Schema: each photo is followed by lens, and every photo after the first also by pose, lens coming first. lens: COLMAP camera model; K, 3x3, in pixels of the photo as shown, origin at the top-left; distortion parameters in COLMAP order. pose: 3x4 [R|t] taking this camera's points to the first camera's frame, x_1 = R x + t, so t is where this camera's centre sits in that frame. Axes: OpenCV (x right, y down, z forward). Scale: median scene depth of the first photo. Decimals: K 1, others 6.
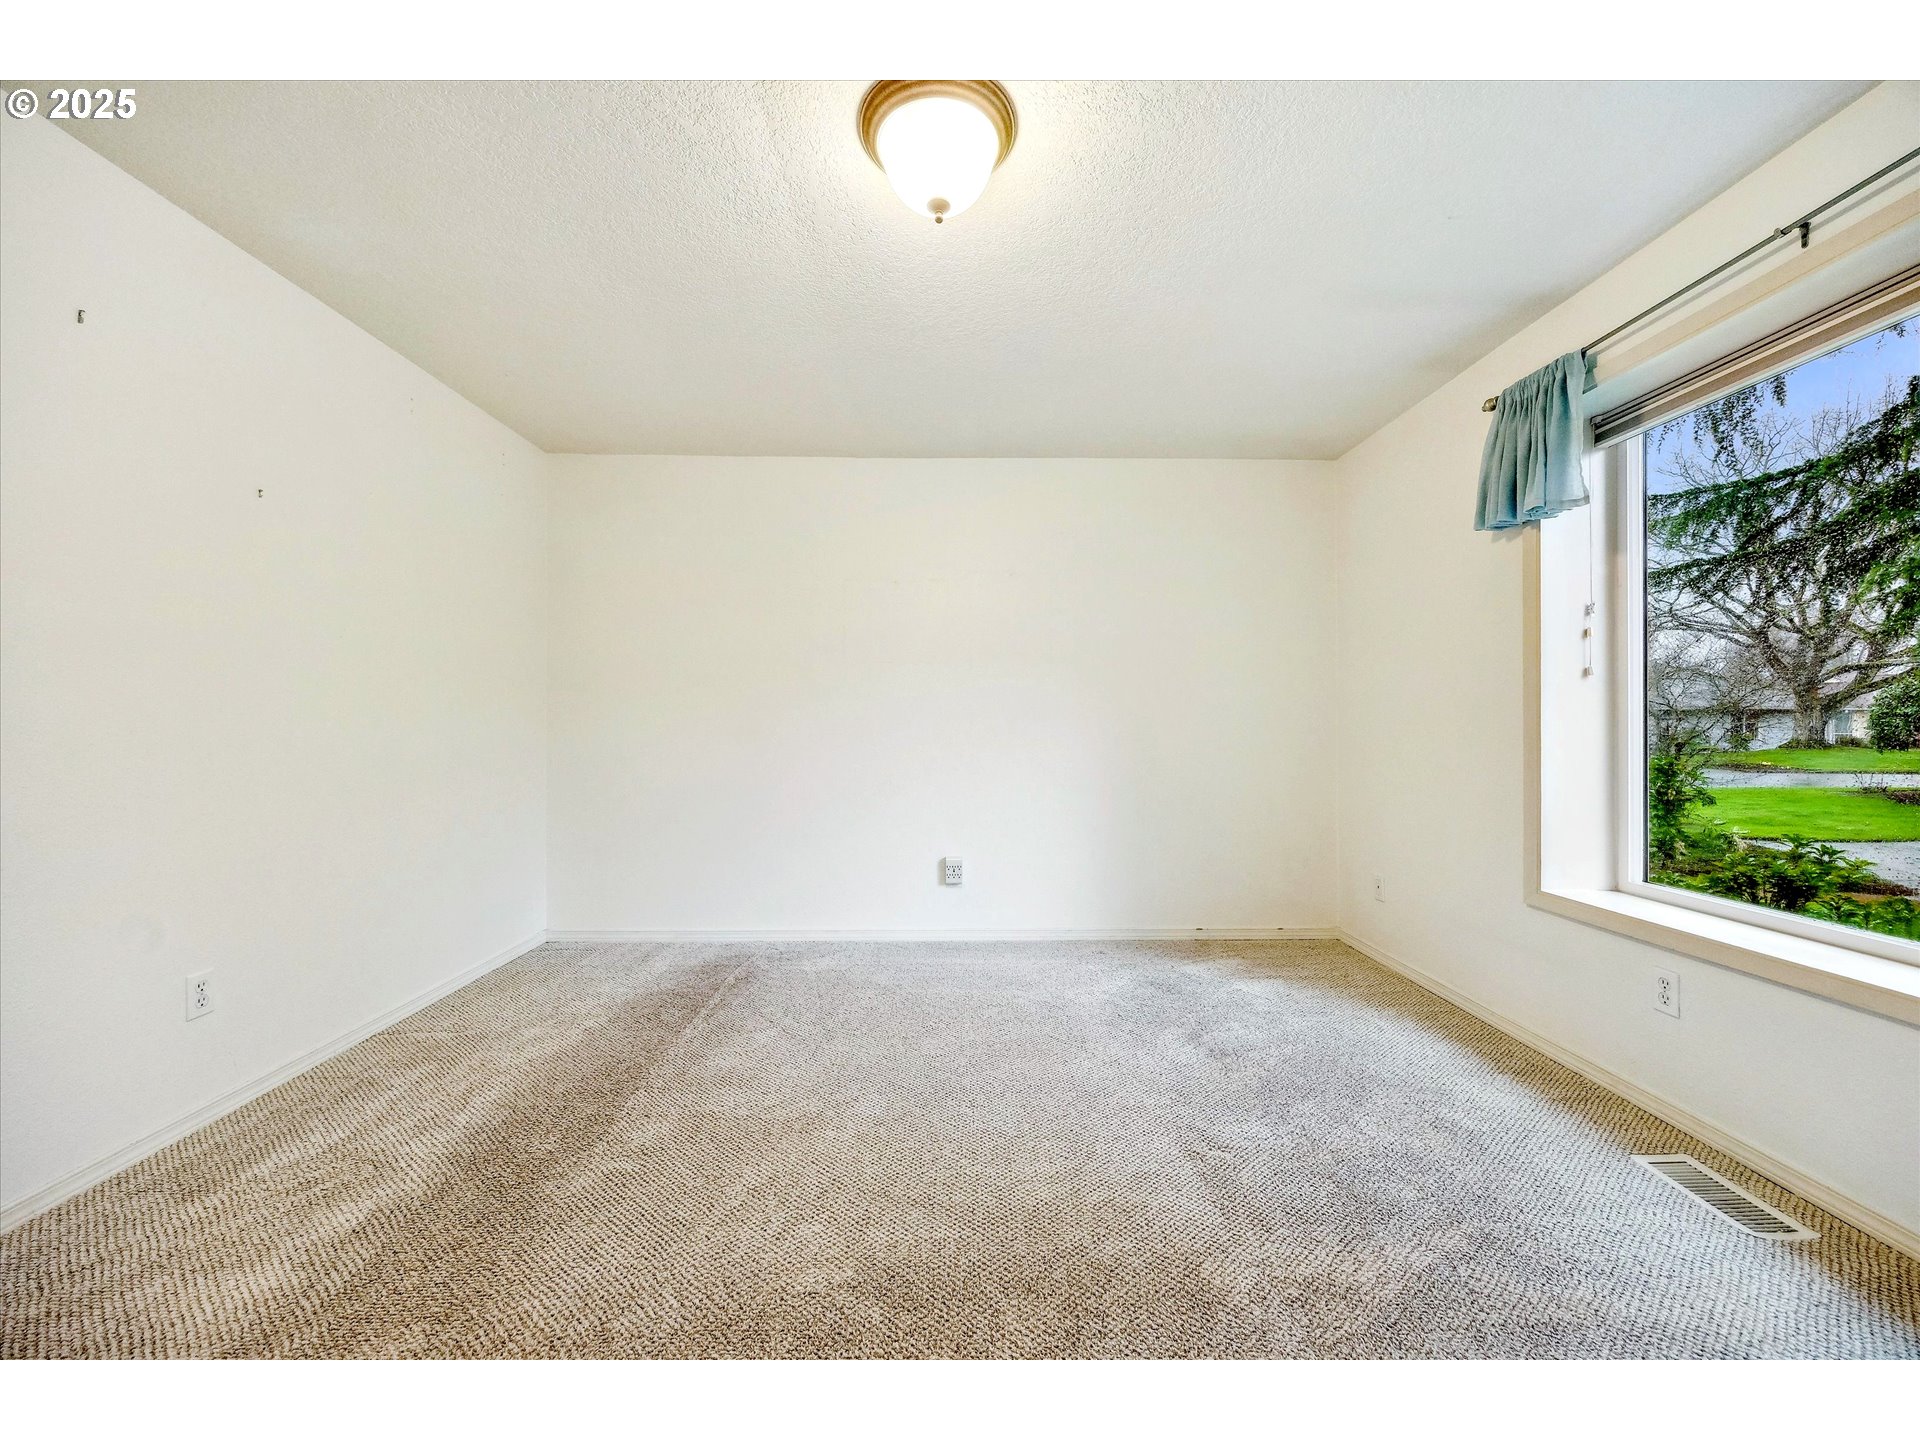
lens RADIAL K [[745.6, 0, 960.7], [0, 745.6, 725.2], [0, 0, 1]] dist [-0.004636, 0.000614]
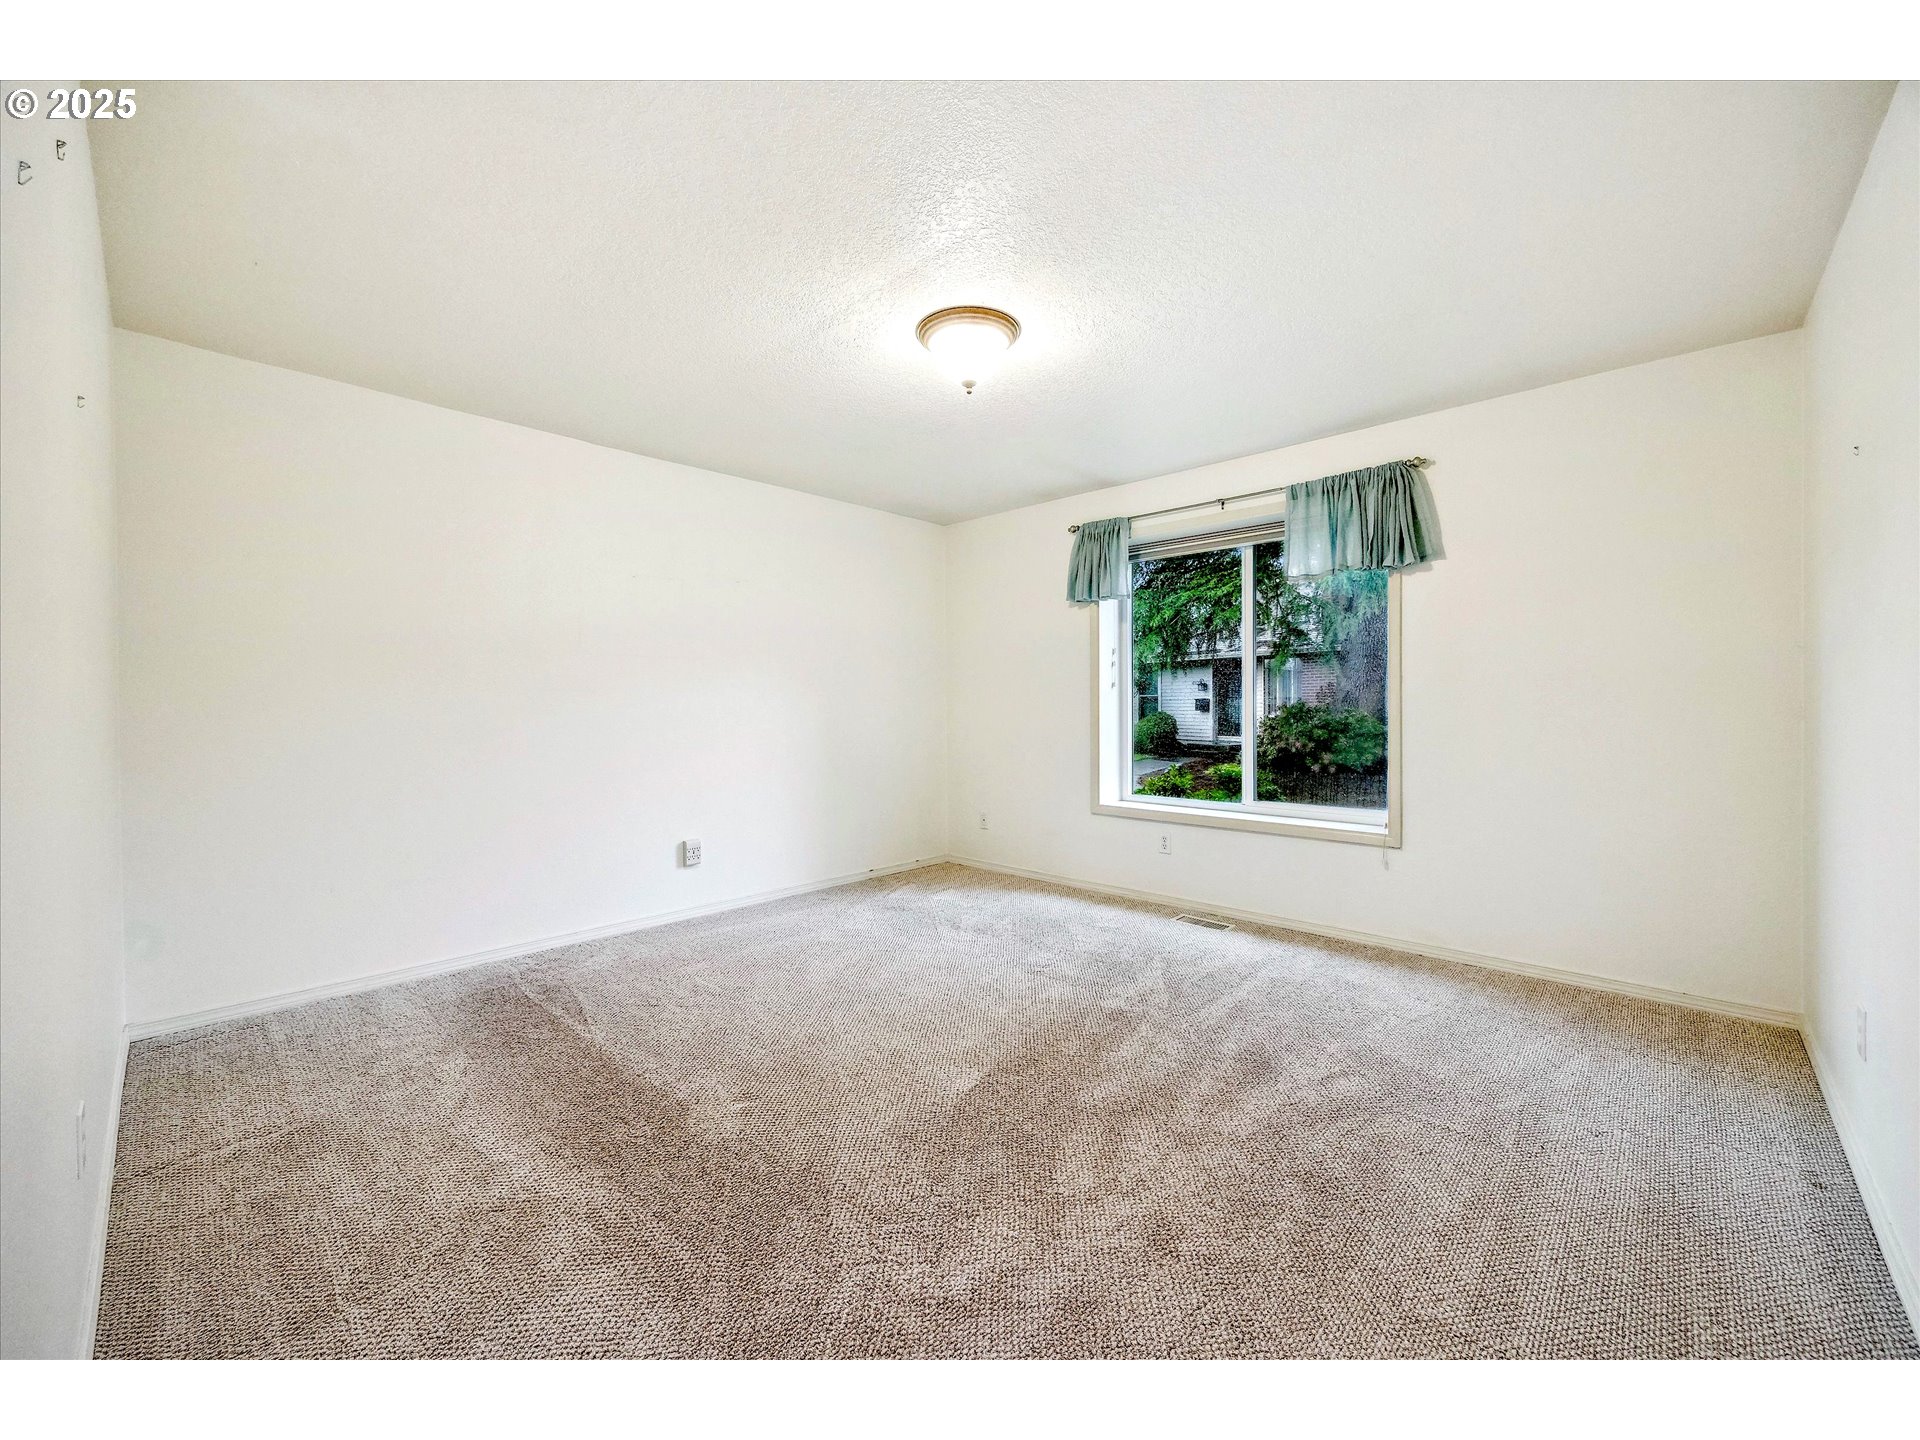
lens RADIAL K [[766.5, 0, 954.0], [0, 766.5, 707.0], [0, 0, 1]] dist [-0.001437, -0.000146]
pose [[0.698321, -0.006812, 0.715752, -0.608603], [0.004290, 0.999977, 0.005331, -0.020390], [-0.715772, -0.000653, 0.698334, -0.043547]]
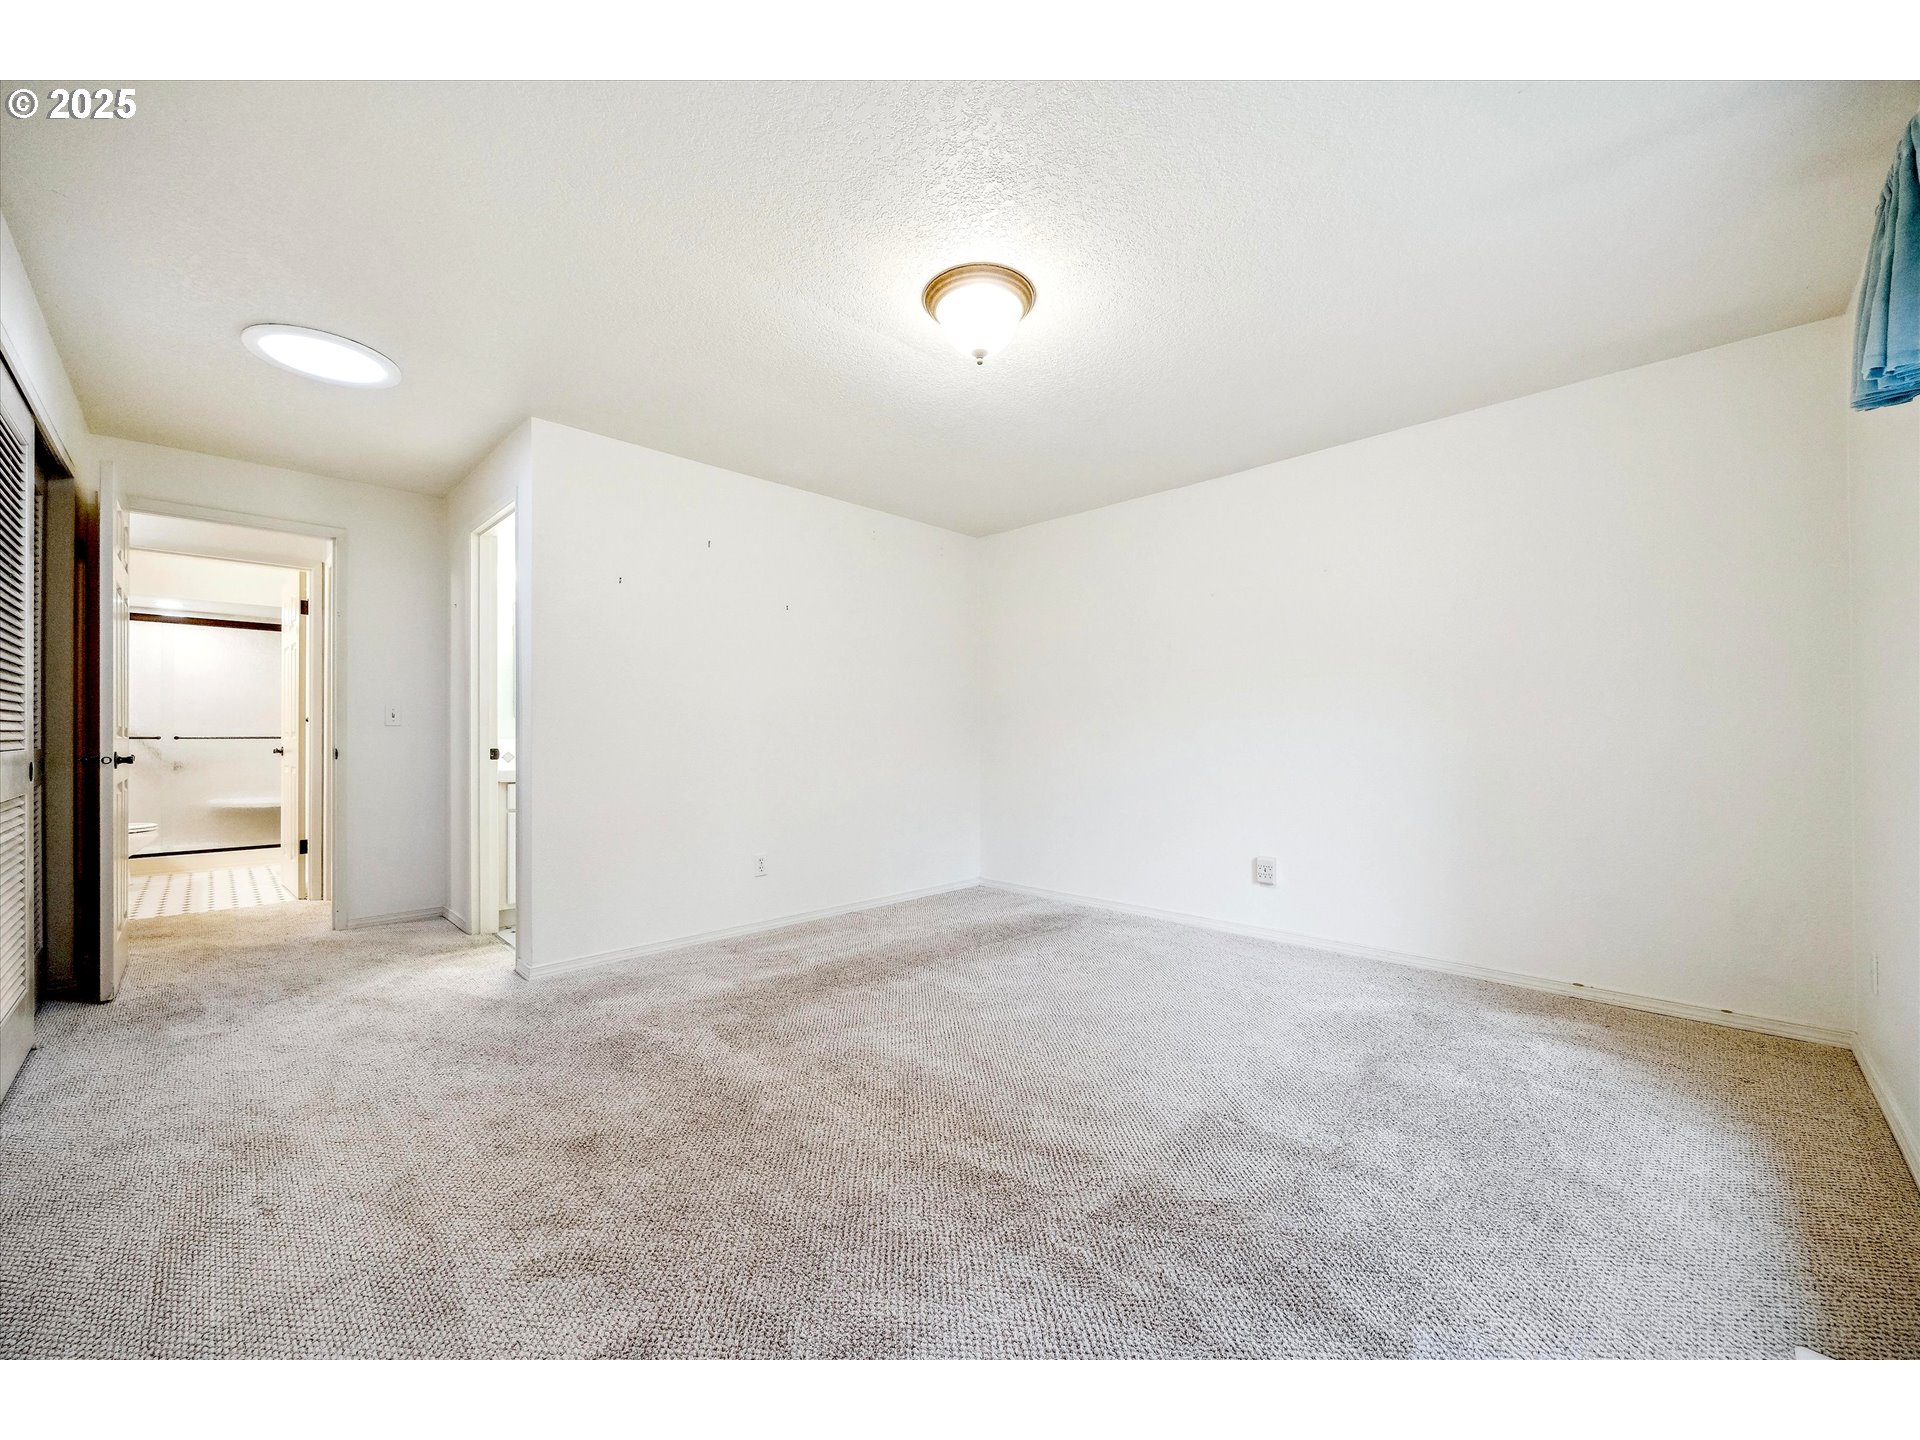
lens RADIAL K [[745.6, 0, 960.7], [0, 745.6, 725.2], [0, 0, 1]] dist [-0.004636, 0.000614]
pose [[0.699117, -0.013465, -0.714881, 0.485520], [0.002223, 0.999859, -0.016660, 0.016769], [0.715004, 0.010058, 0.699048, -0.004639]]
